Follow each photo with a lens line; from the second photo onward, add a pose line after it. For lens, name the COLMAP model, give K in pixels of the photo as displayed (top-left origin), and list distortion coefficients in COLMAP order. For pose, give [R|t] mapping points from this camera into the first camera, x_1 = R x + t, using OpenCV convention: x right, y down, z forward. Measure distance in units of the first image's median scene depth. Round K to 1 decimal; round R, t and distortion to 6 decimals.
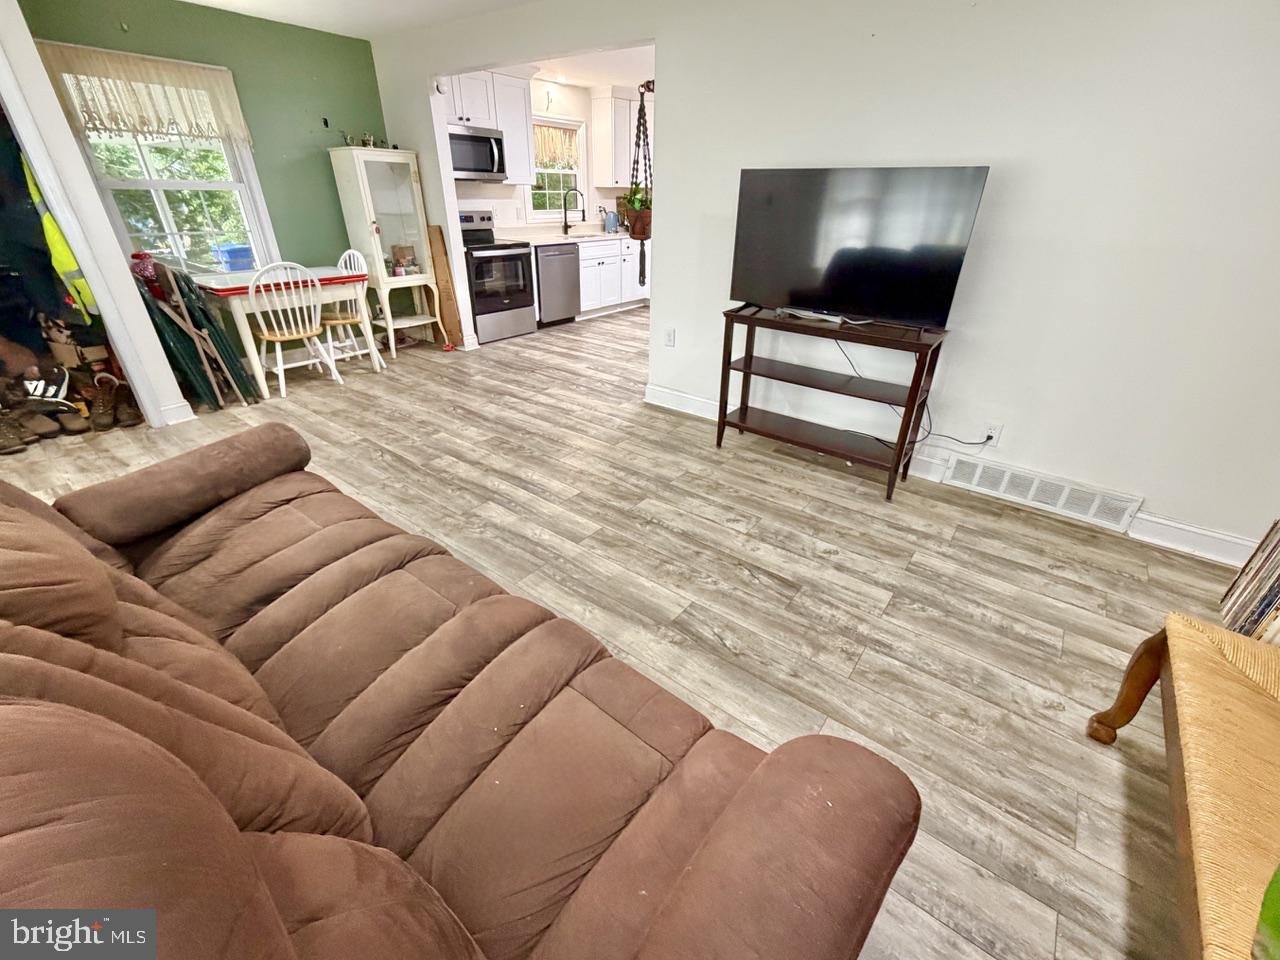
lens RADIAL K [[538.4, 0, 645.6], [0, 538.4, 479.1], [0, 0, 1]] dist [0.001169, 0.000046]
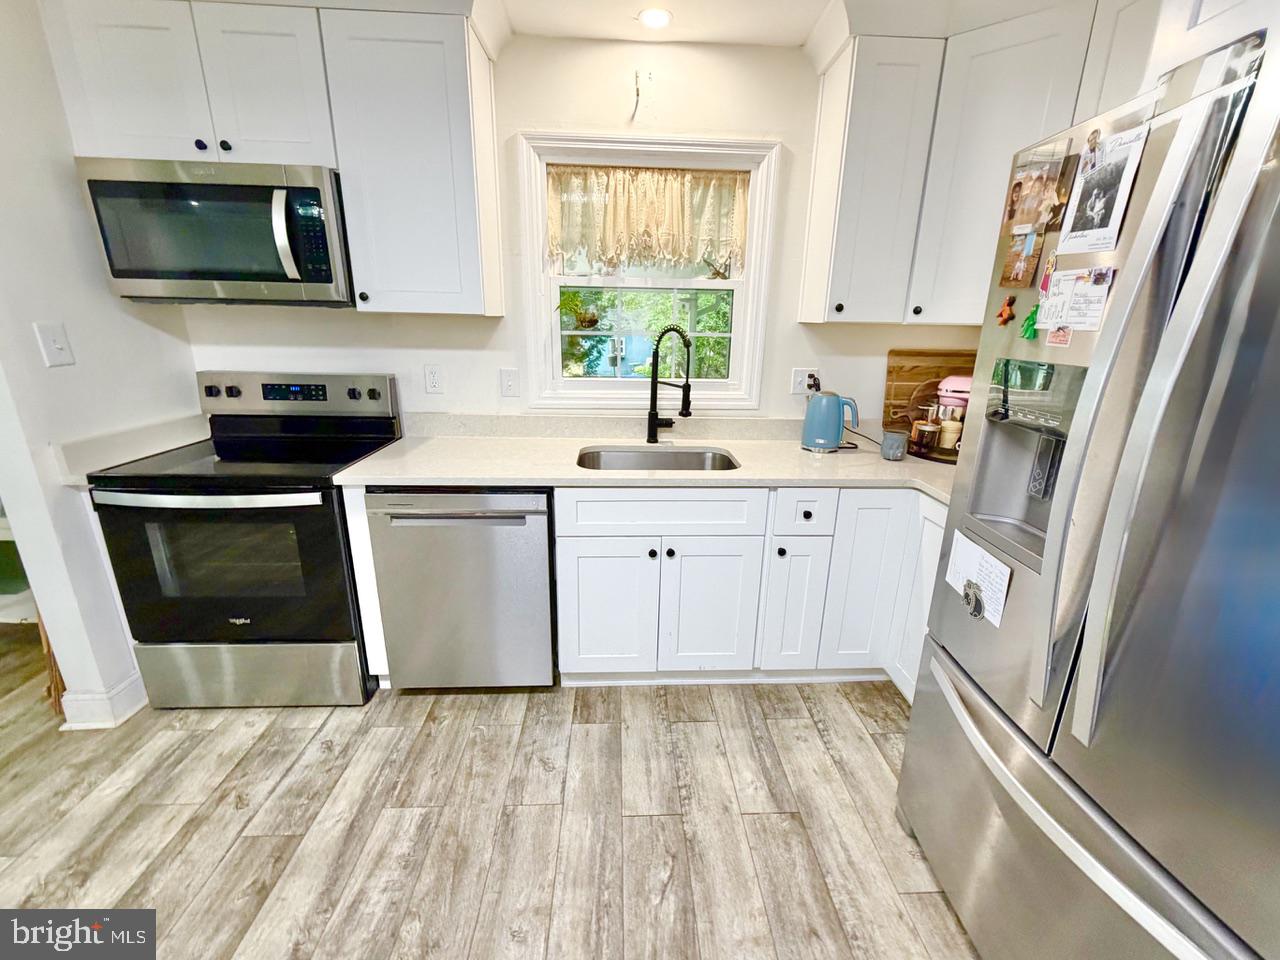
lens RADIAL K [[533.0, 0, 645.6], [0, 533.0, 480.8], [0, 0, 1]] dist [0.000311, -0.000143]
pose [[0.647299, 0.213814, -0.731633, 0.214462], [-0.366804, 0.928782, -0.053094, -0.744885], [0.668175, 0.302734, 0.679627, 1.386048]]
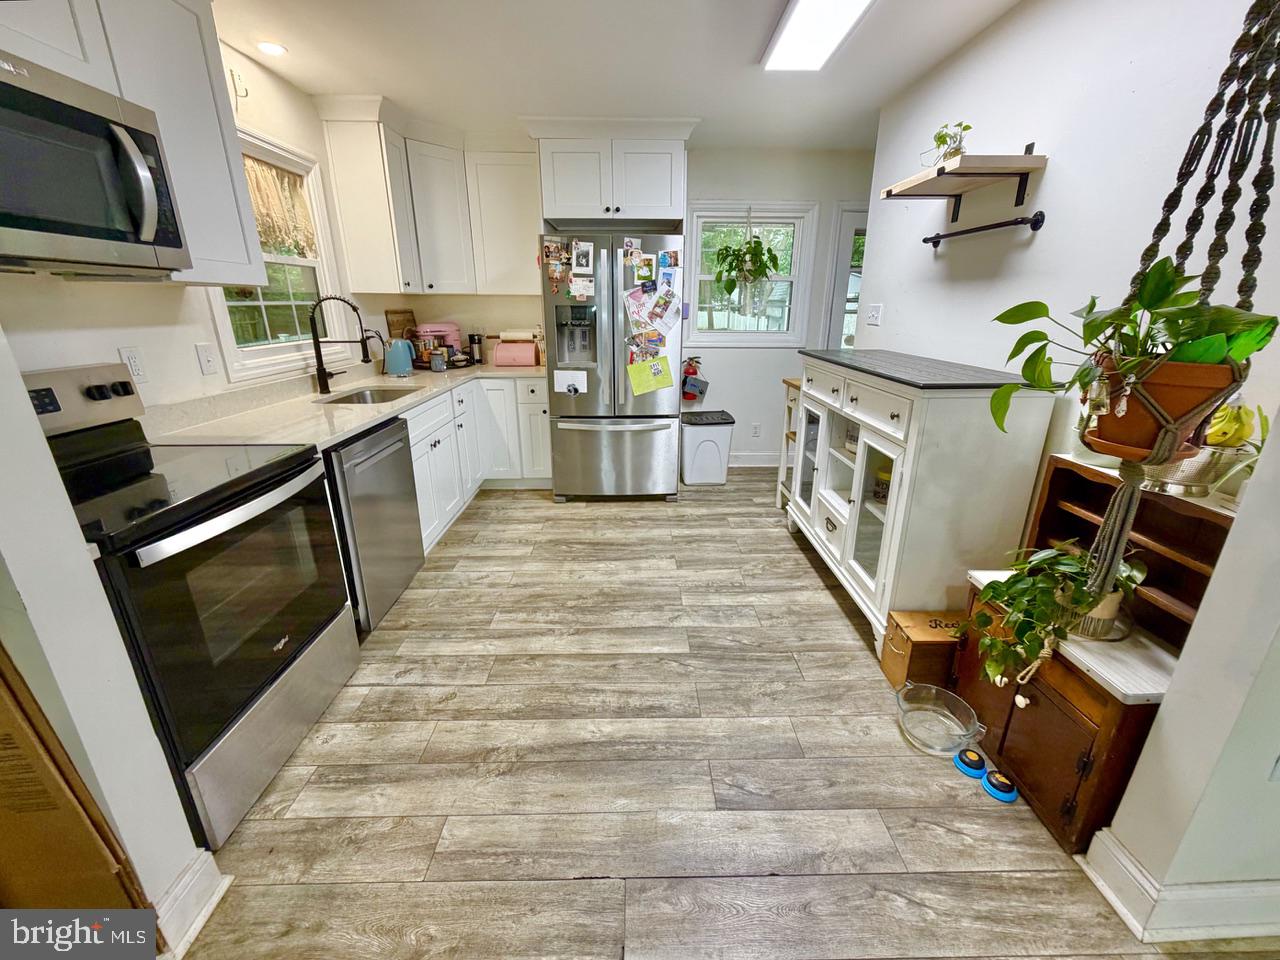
lens RADIAL K [[522.1, 0, 646.2], [0, 522.1, 481.2], [0, 0, 1]] dist [-0.000649, -0.000179]
pose [[0.781410, -0.214863, 0.585861, -0.379539], [0.302635, 0.951537, -0.054676, -0.514020], [-0.545720, 0.220027, 0.808565, 0.958478]]
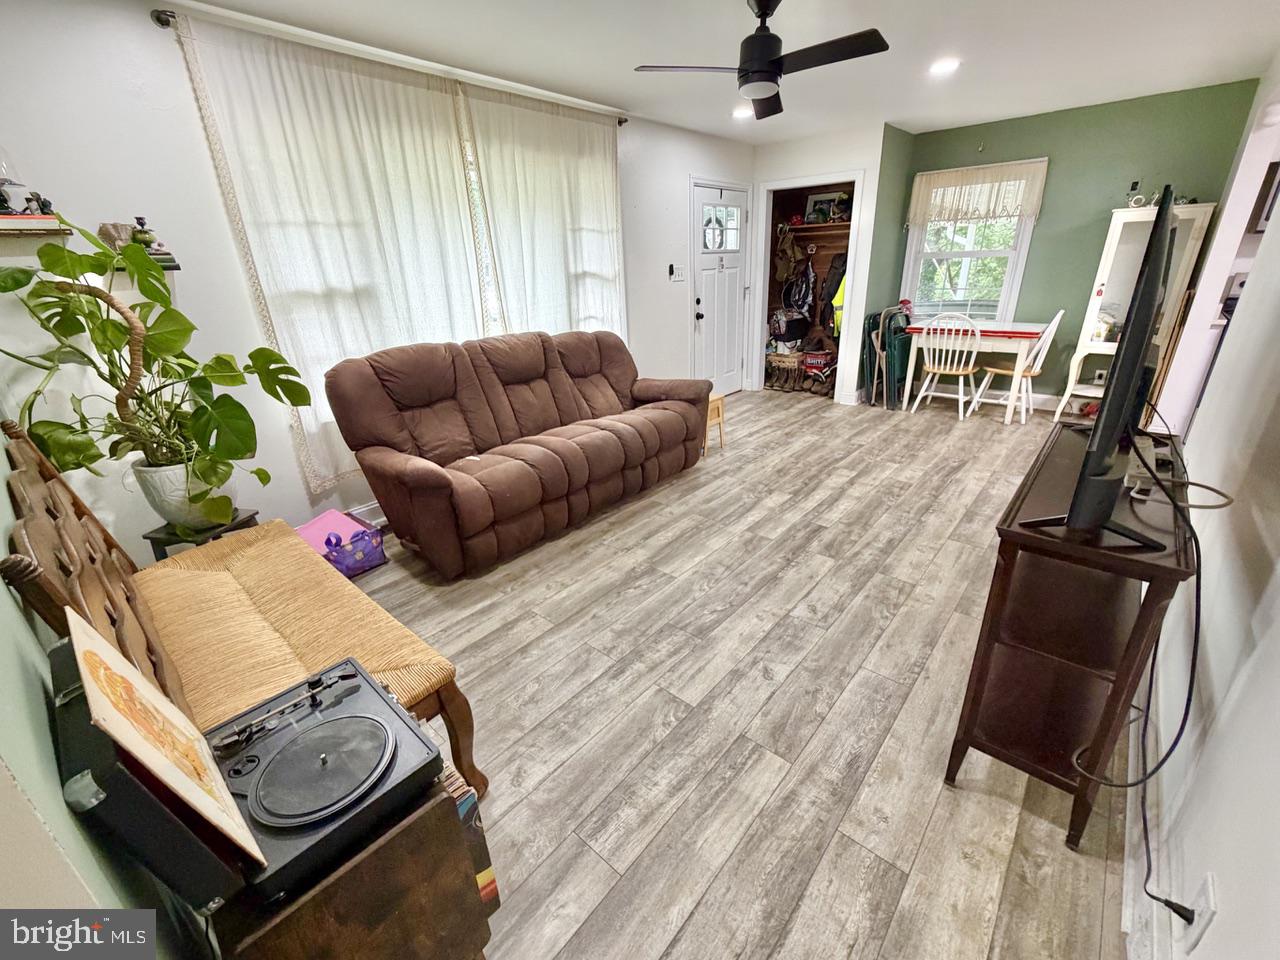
lens RADIAL K [[533.0, 0, 645.6], [0, 533.0, 480.8], [0, 0, 1]] dist [0.000311, -0.000143]
pose [[-0.063992, 0.364193, -0.929123, 0.666187], [-0.440755, 0.824990, 0.353732, -0.208557], [0.895344, 0.432151, 0.107727, 0.406148]]
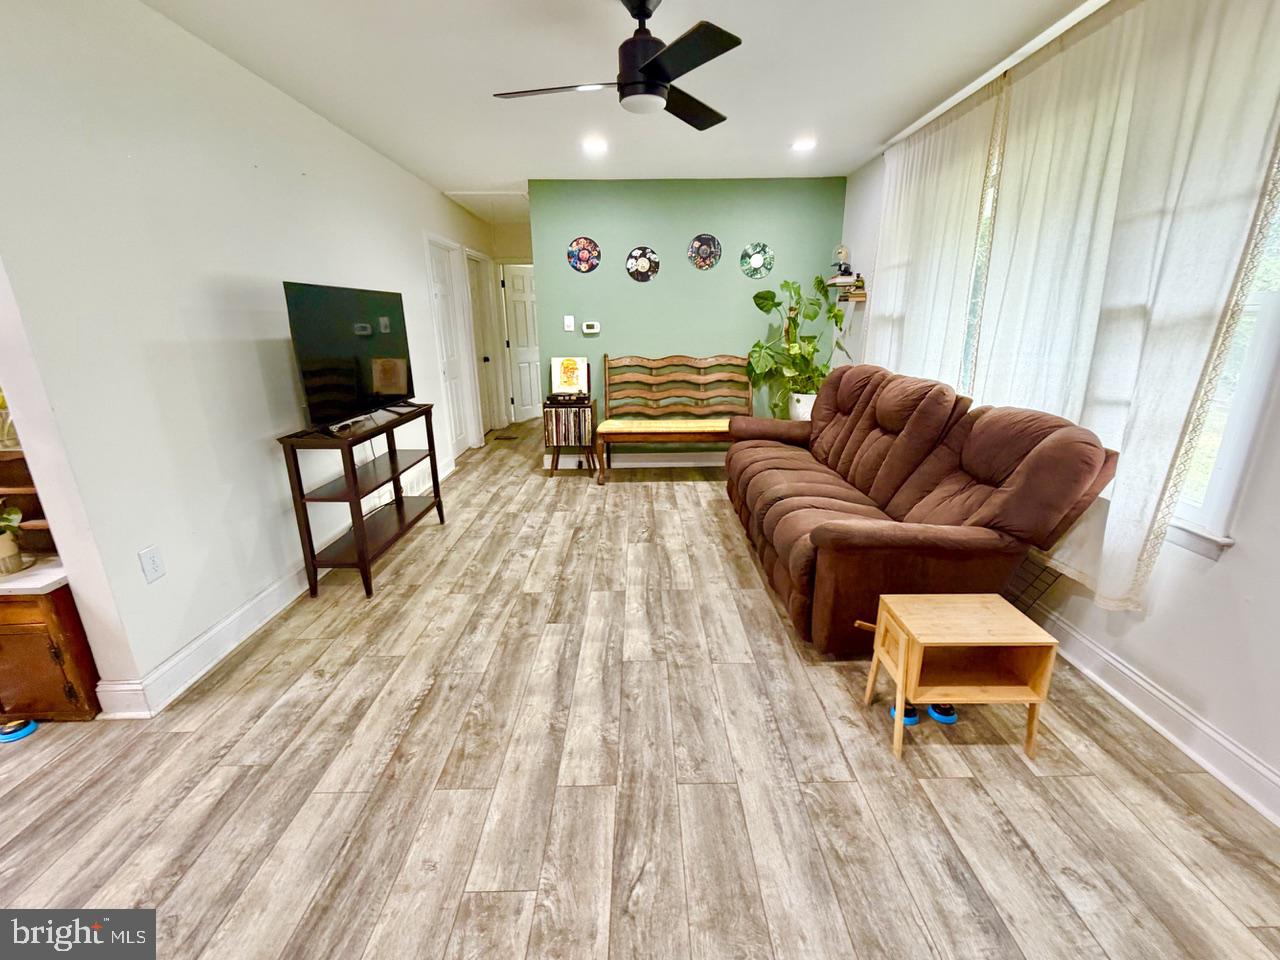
lens RADIAL K [[543.9, 0, 646.6], [0, 543.9, 480.2], [0, 0, 1]] dist [-0.000464, -0.000165]
pose [[-0.618232, -0.234565, 0.750179, -0.646844], [0.369690, 0.755491, 0.540891, -0.445435], [-0.693627, 0.611730, -0.380352, 0.842823]]
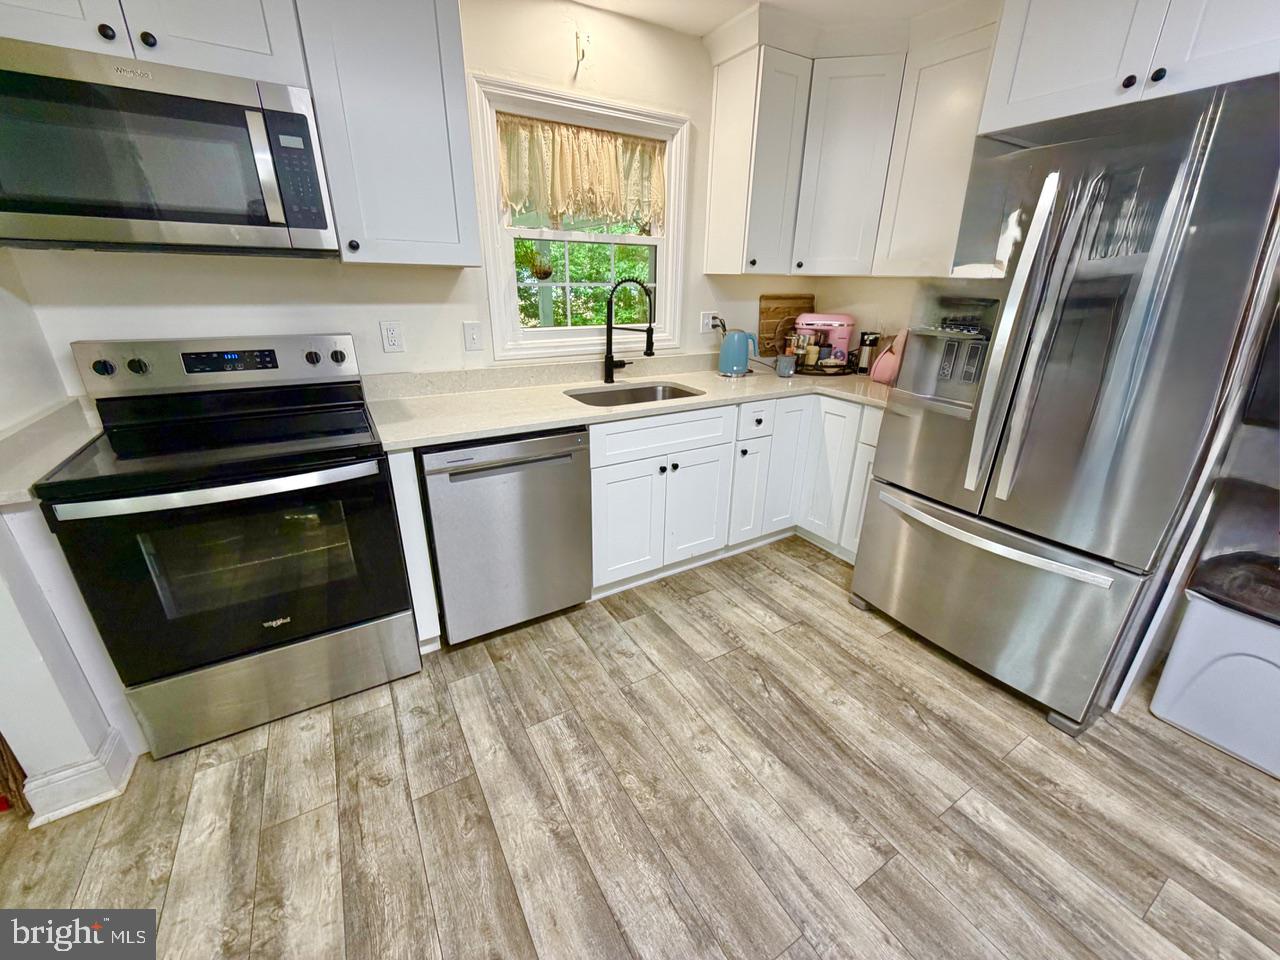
lens RADIAL K [[509.5, 0, 644.9], [0, 509.5, 481.1], [0, 0, 1]] dist [-0.000438, -0.000027]
pose [[0.931909, 0.131712, -0.337931, 0.037583], [-0.171059, 0.981206, -0.089295, -0.635678], [0.319819, 0.141021, 0.936925, 1.187569]]
